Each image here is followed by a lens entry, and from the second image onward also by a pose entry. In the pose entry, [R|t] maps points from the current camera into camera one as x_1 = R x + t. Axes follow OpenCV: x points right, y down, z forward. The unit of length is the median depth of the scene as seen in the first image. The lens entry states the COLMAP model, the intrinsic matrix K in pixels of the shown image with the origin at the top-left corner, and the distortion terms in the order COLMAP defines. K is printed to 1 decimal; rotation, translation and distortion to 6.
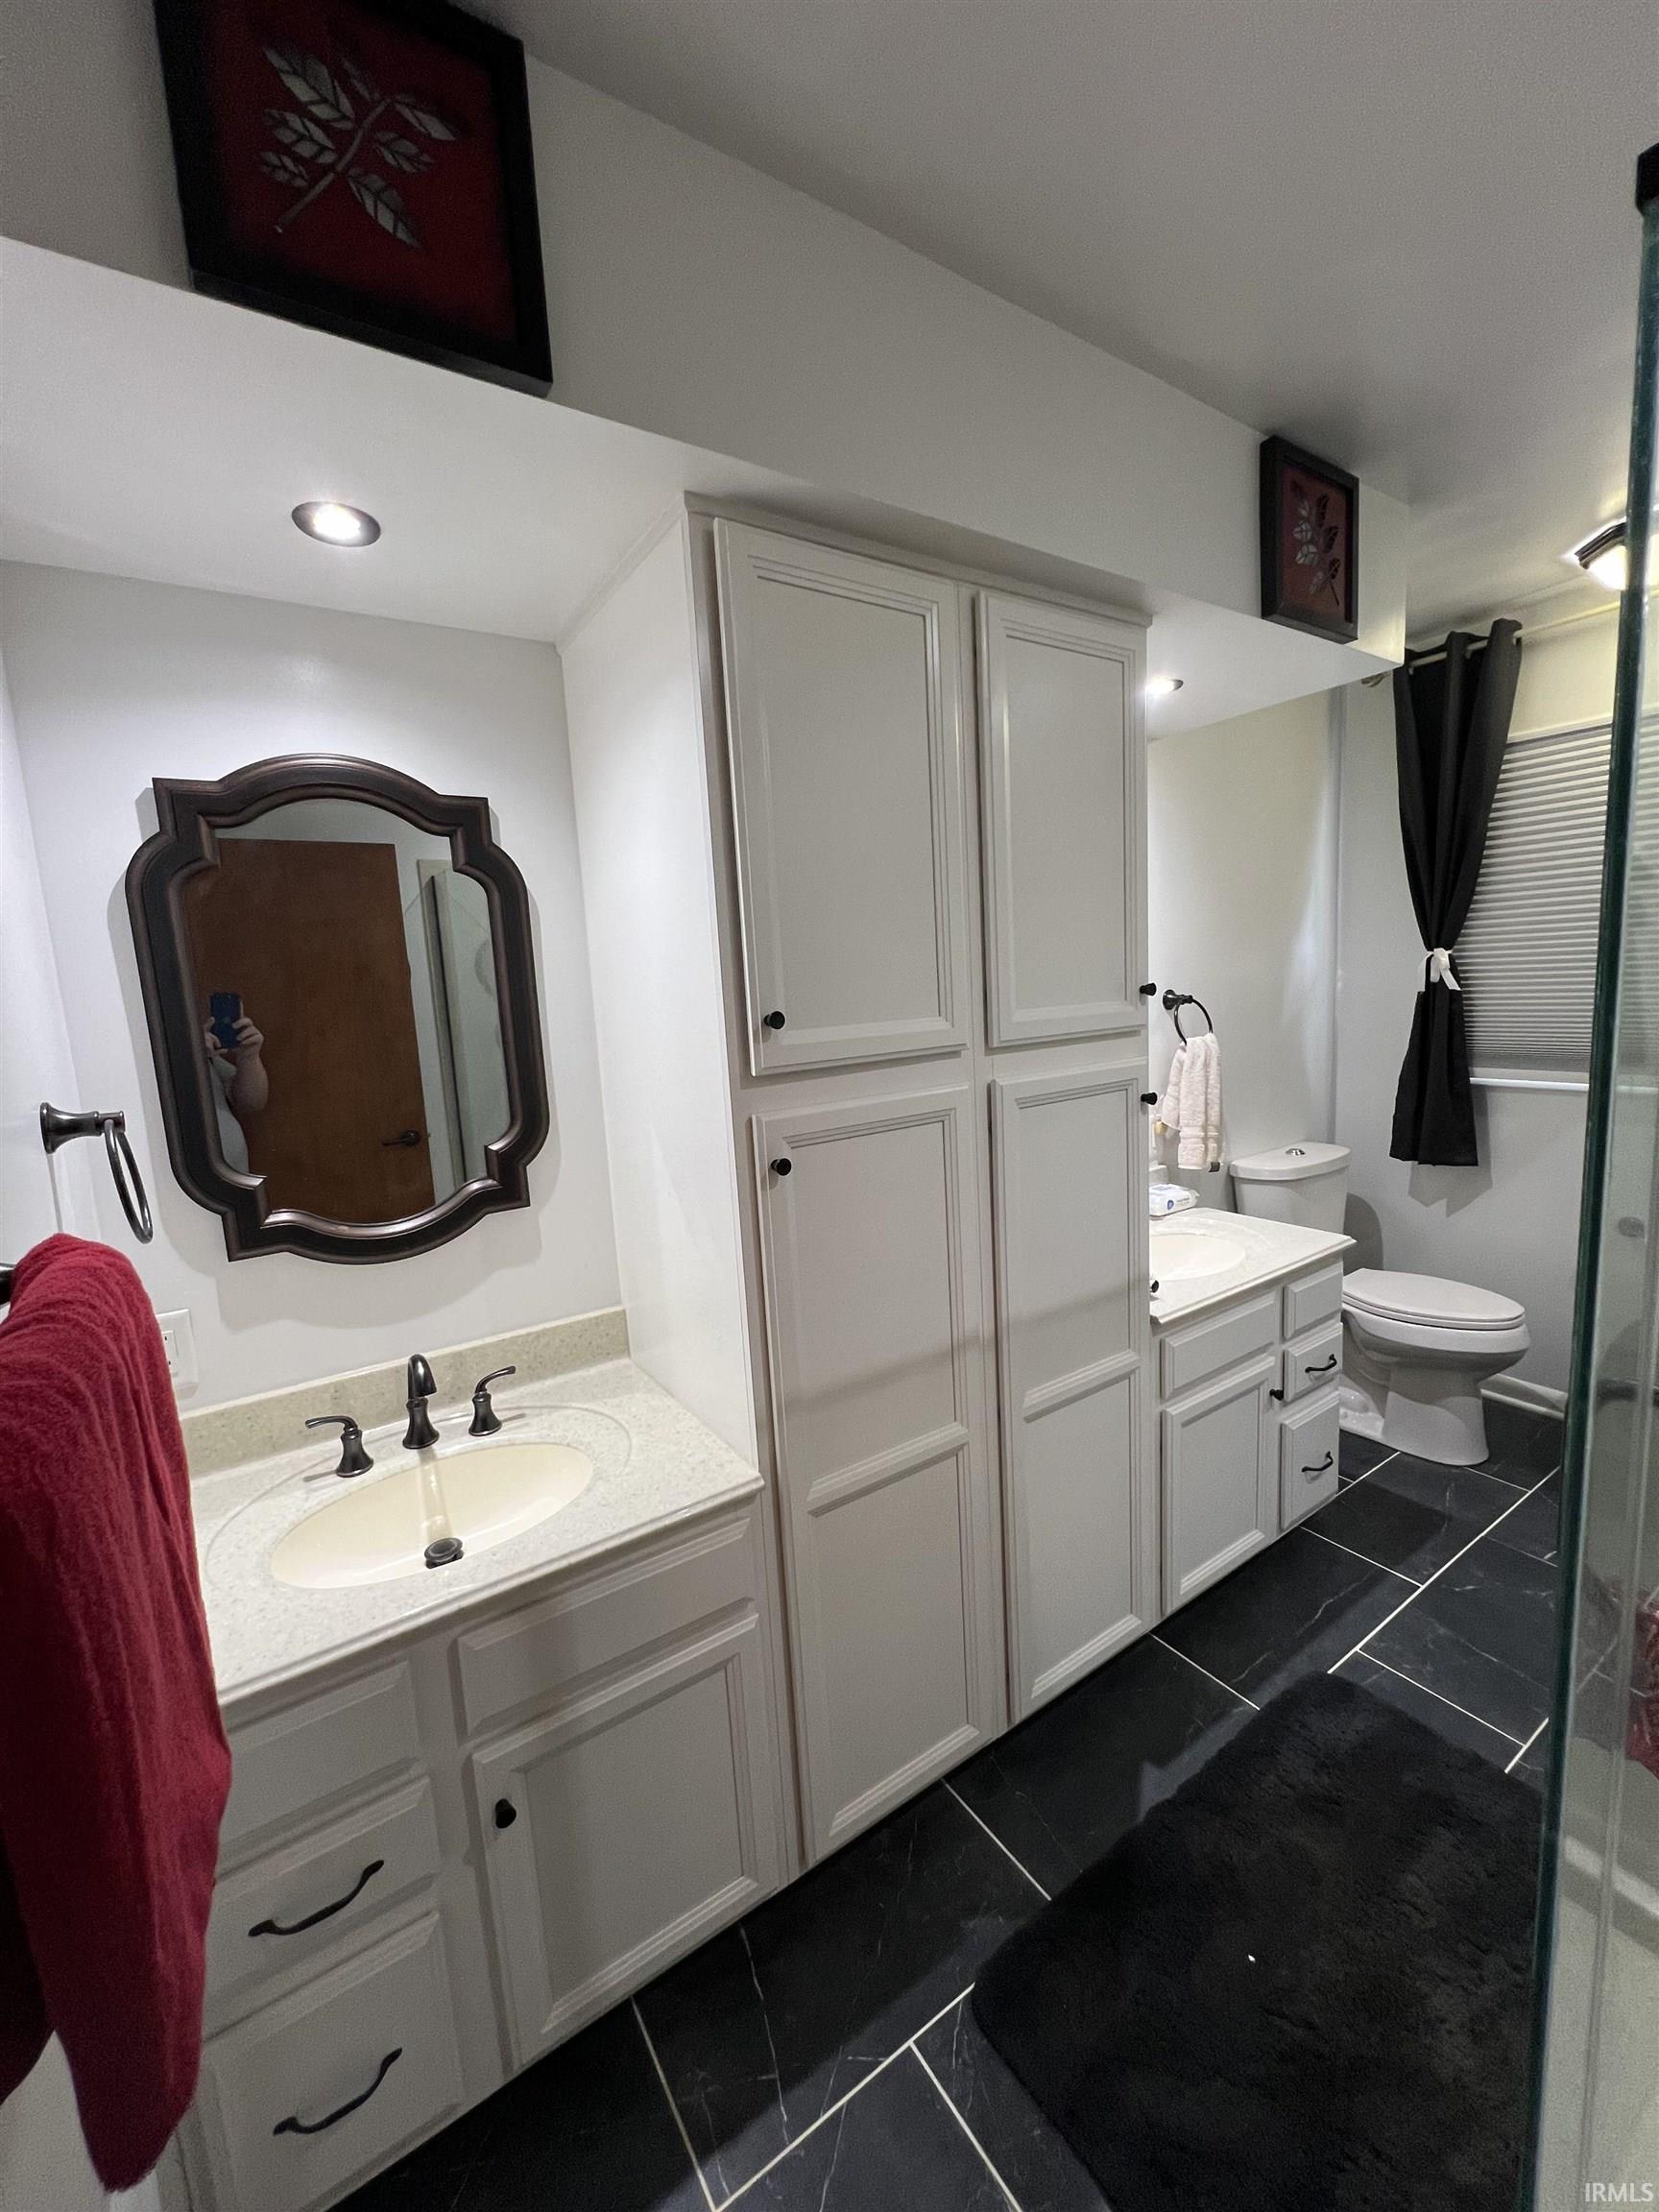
lens RADIAL K [[885.0, 0, 829.9], [0, 885.0, 1099.7], [0, 0, 1]] dist [-0.000273, -0.000543]
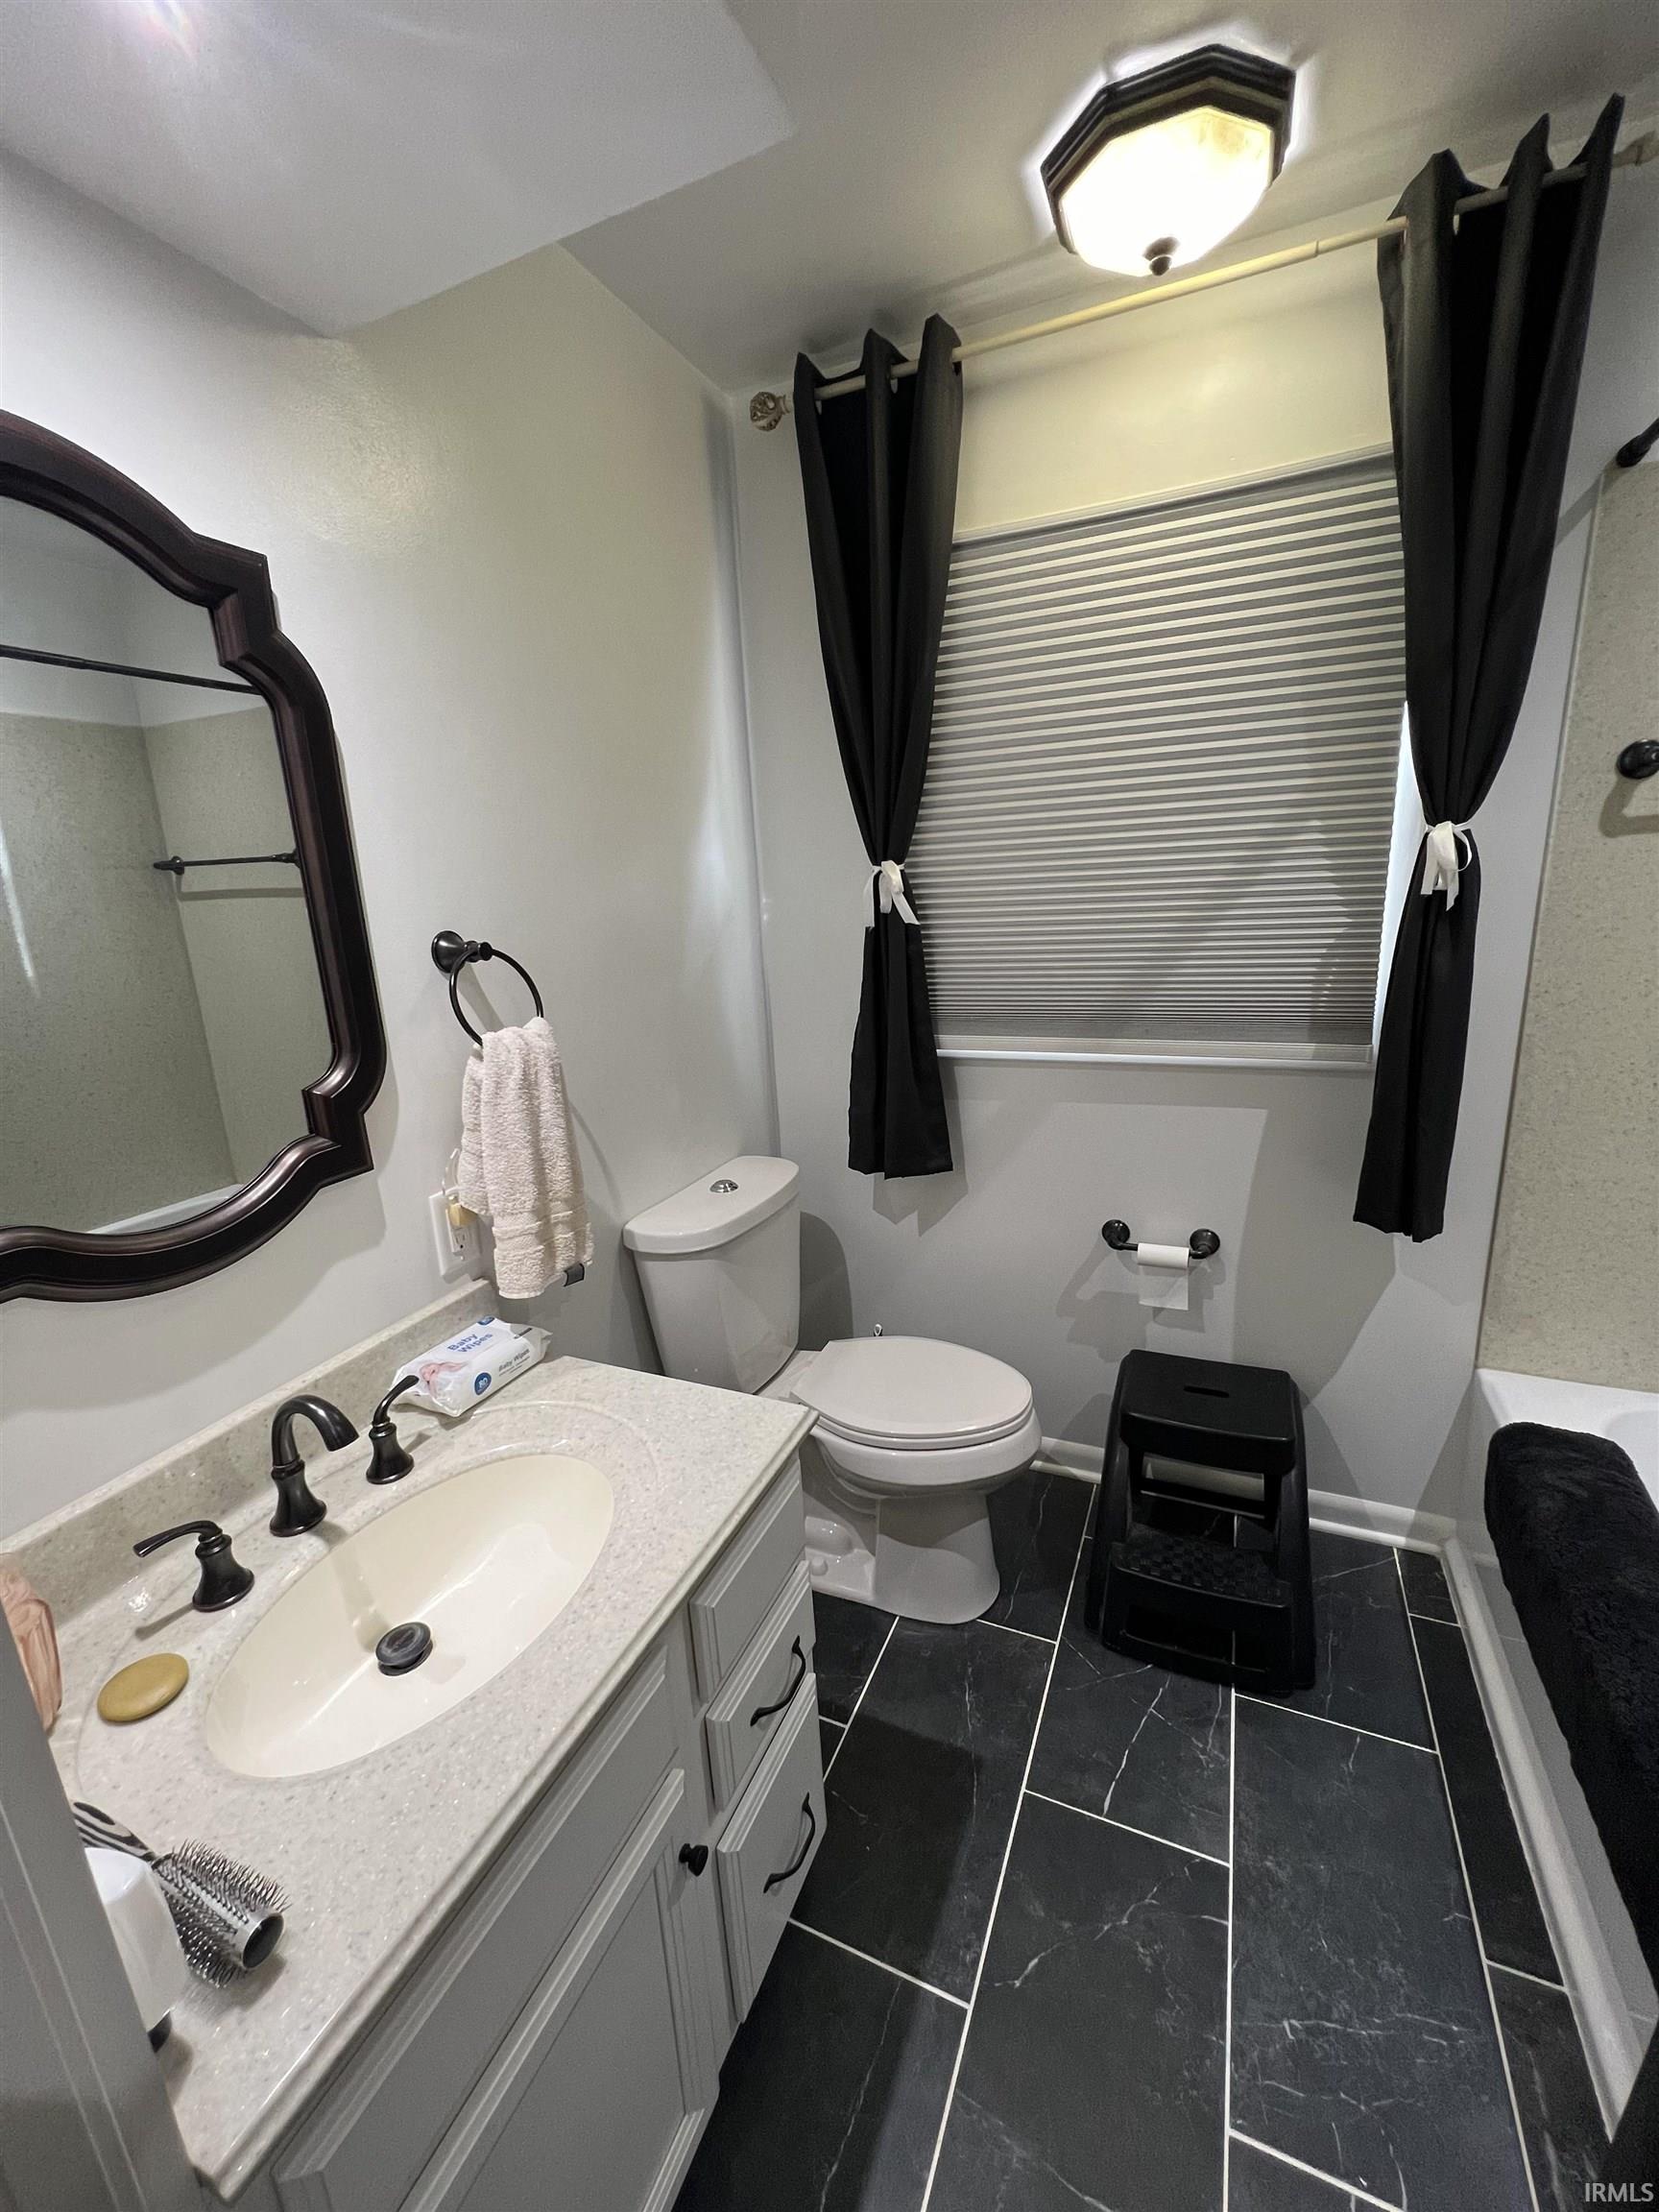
lens RADIAL K [[890.9, 0, 830.4], [0, 890.9, 1106.2], [0, 0, 1]] dist [-0.004059, 0.001097]
pose [[0.844595, -0.119526, 0.521894, 0.281838], [0.079259, 0.991935, 0.098909, -0.058207], [-0.529507, -0.042173, 0.847256, 0.450265]]
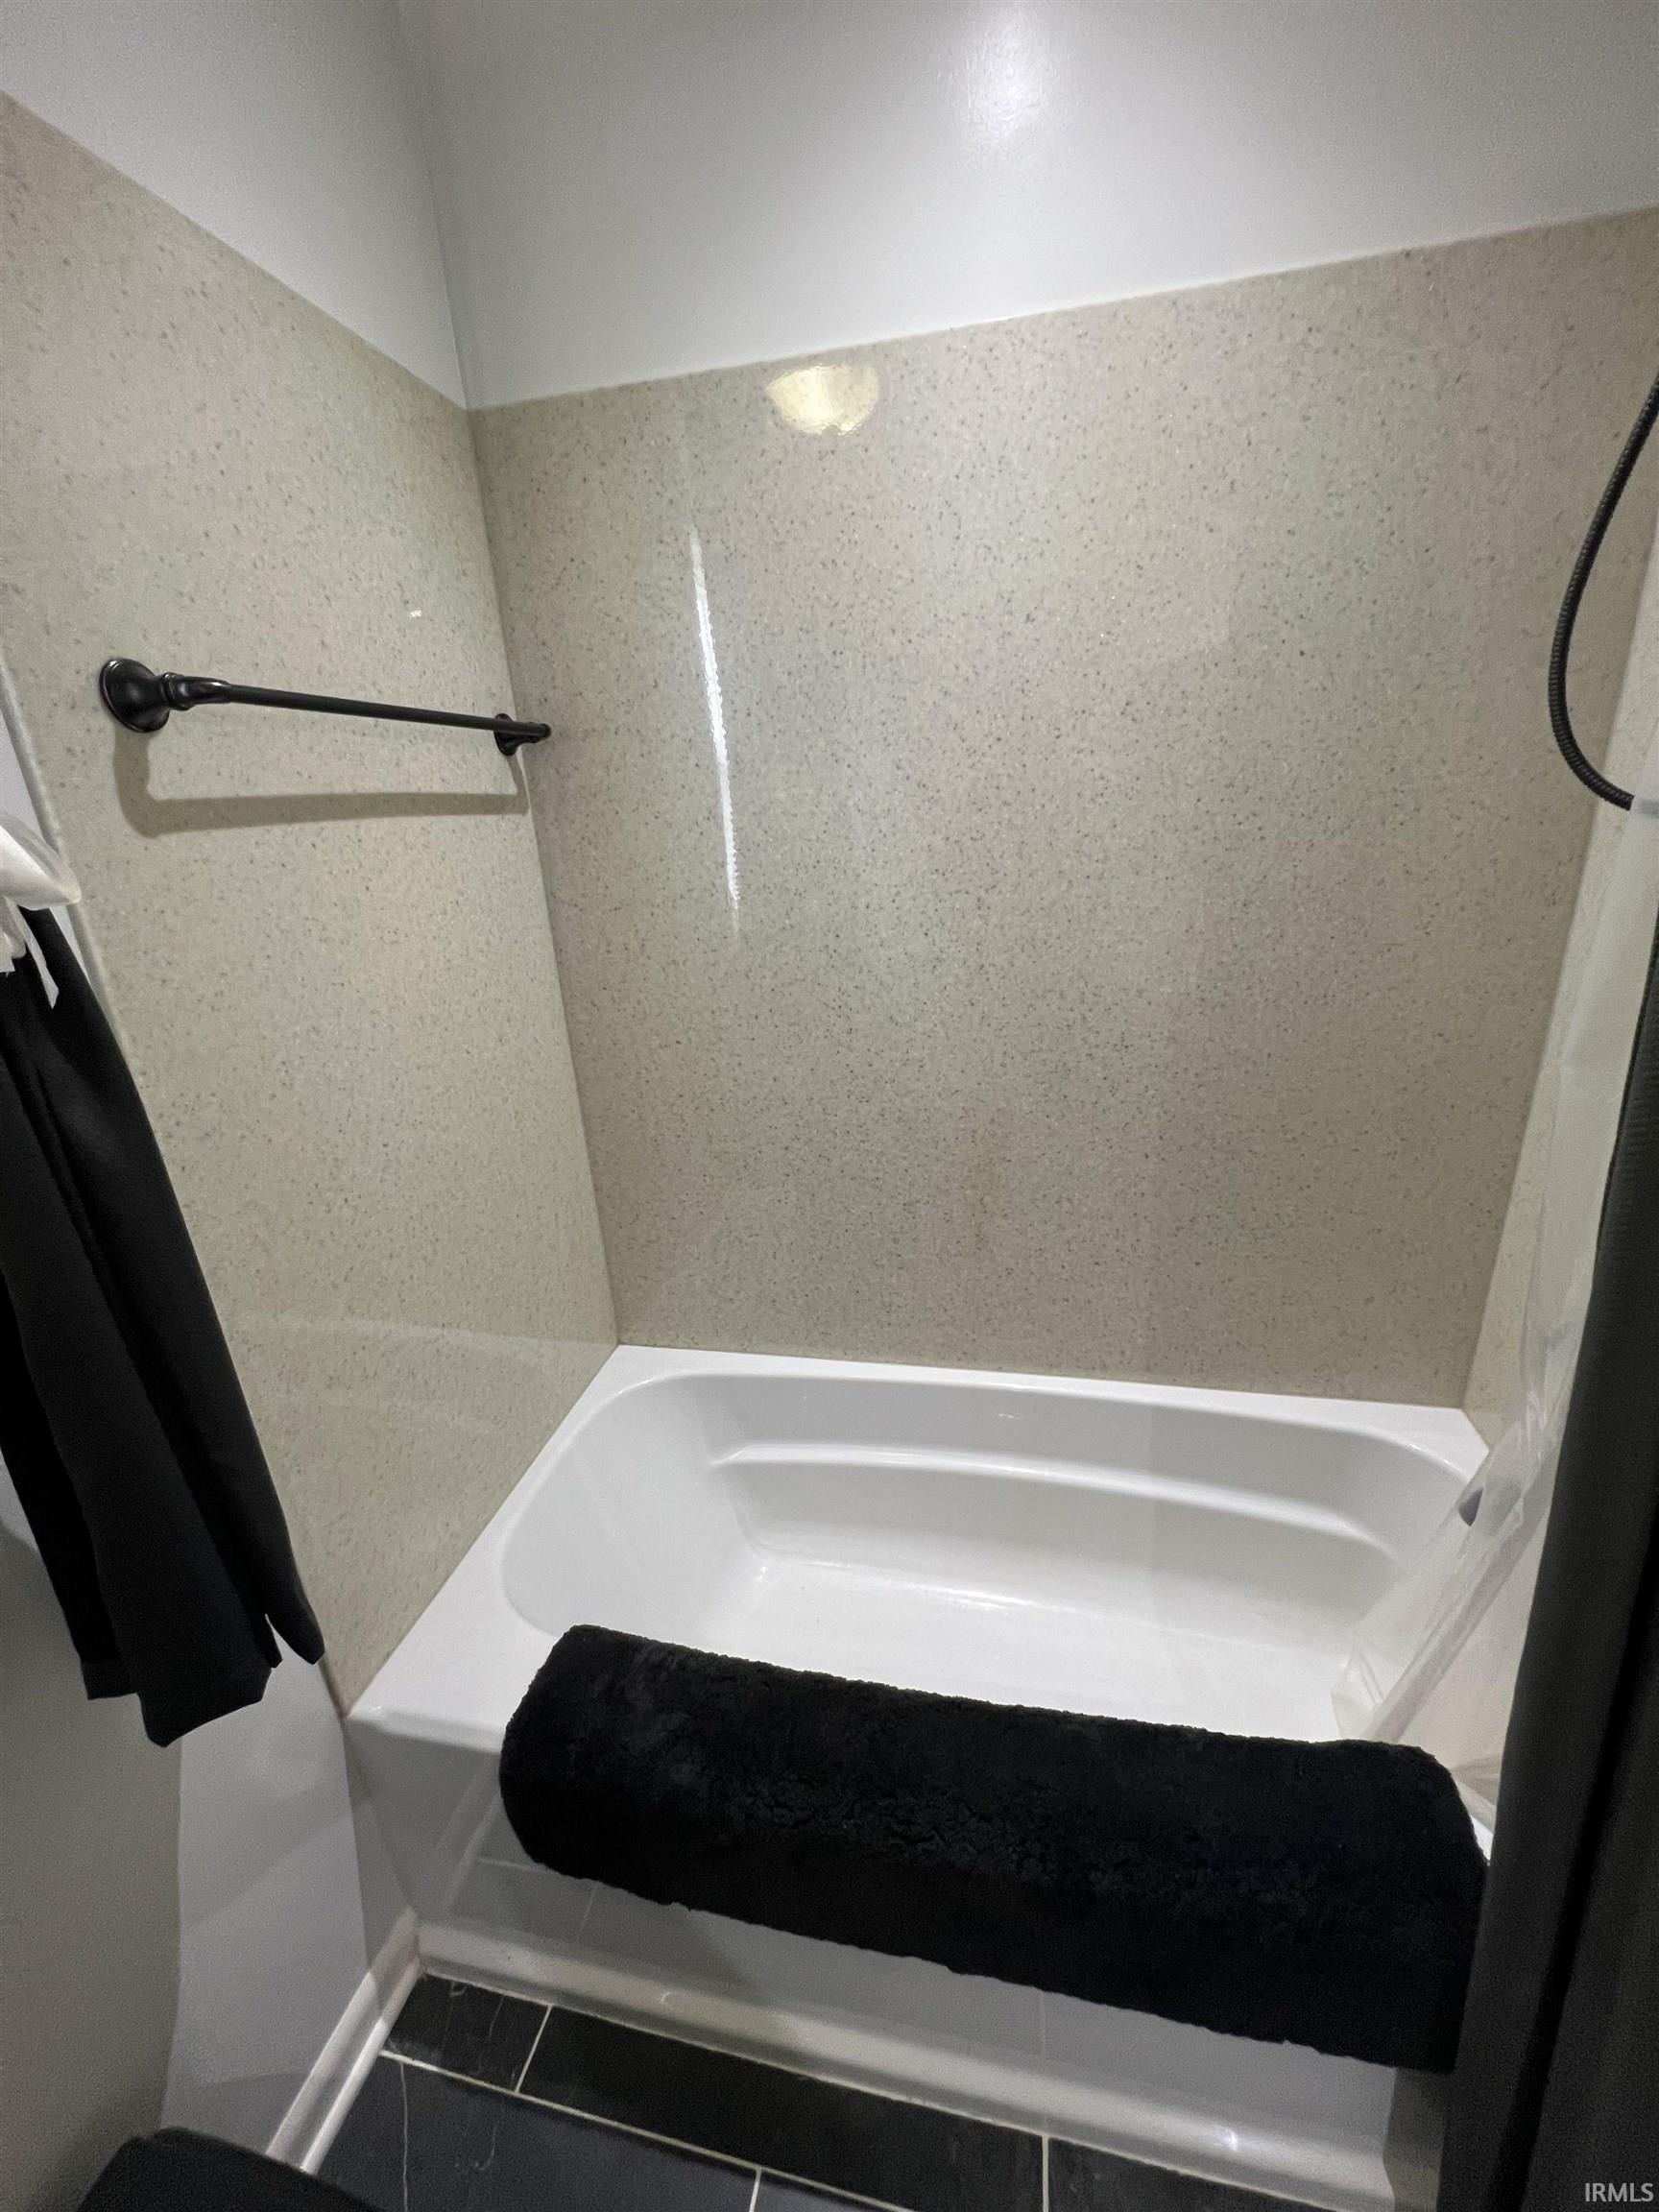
lens RADIAL K [[885.0, 0, 830.4], [0, 885.0, 1100.7], [0, 0, 1]] dist [-0.000273, -0.000543]
pose [[-0.673970, -0.125844, 0.727961, 0.597512], [0.222336, 0.905147, 0.362320, -0.104984], [-0.704507, 0.406045, -0.582062, 0.704979]]
